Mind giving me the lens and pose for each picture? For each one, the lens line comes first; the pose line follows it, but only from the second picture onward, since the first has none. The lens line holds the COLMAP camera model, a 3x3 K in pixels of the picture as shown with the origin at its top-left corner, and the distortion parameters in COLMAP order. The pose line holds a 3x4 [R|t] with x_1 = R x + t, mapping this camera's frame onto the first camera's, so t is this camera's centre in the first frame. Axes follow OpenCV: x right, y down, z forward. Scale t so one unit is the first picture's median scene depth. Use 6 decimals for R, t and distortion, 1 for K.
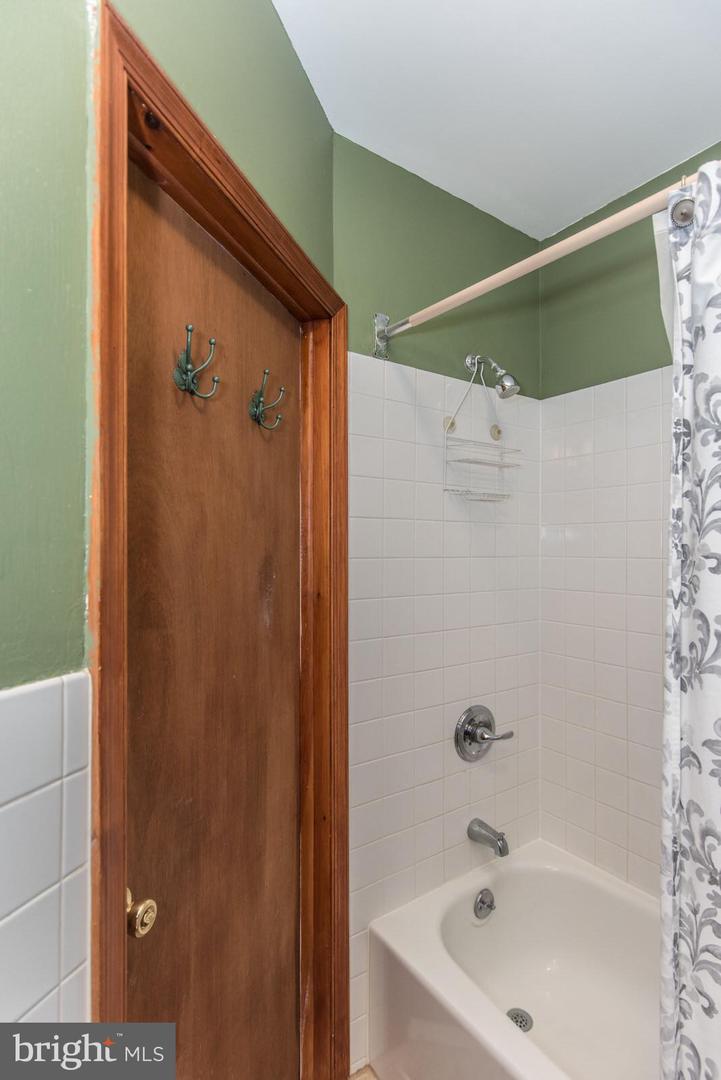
lens RADIAL K [[518.8, 0, 390.7], [0, 518.8, 541.0], [0, 0, 1]] dist [0.001636, -0.000095]
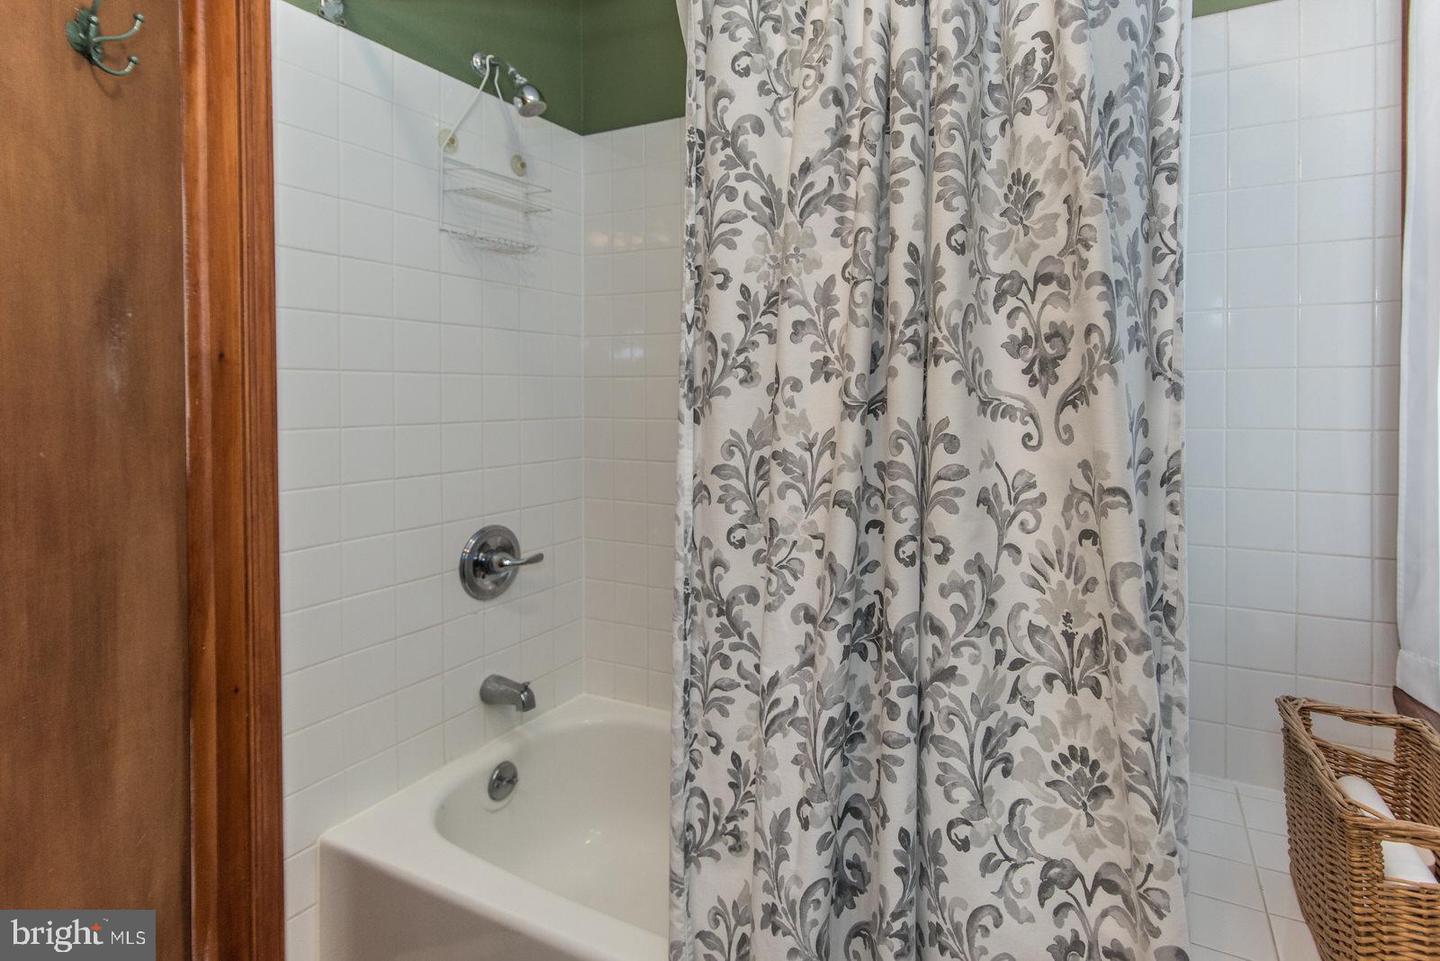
lens RADIAL K [[719.3, 0, 768.4], [0, 719.3, 394.1], [0, 0, 1]] dist [0.002876, -0.000301]
pose [[0.891739, -0.010582, 0.452426, 0.076974], [0.005242, 0.999901, 0.013054, 0.169475], [-0.452520, -0.009269, 0.891706, -0.147302]]
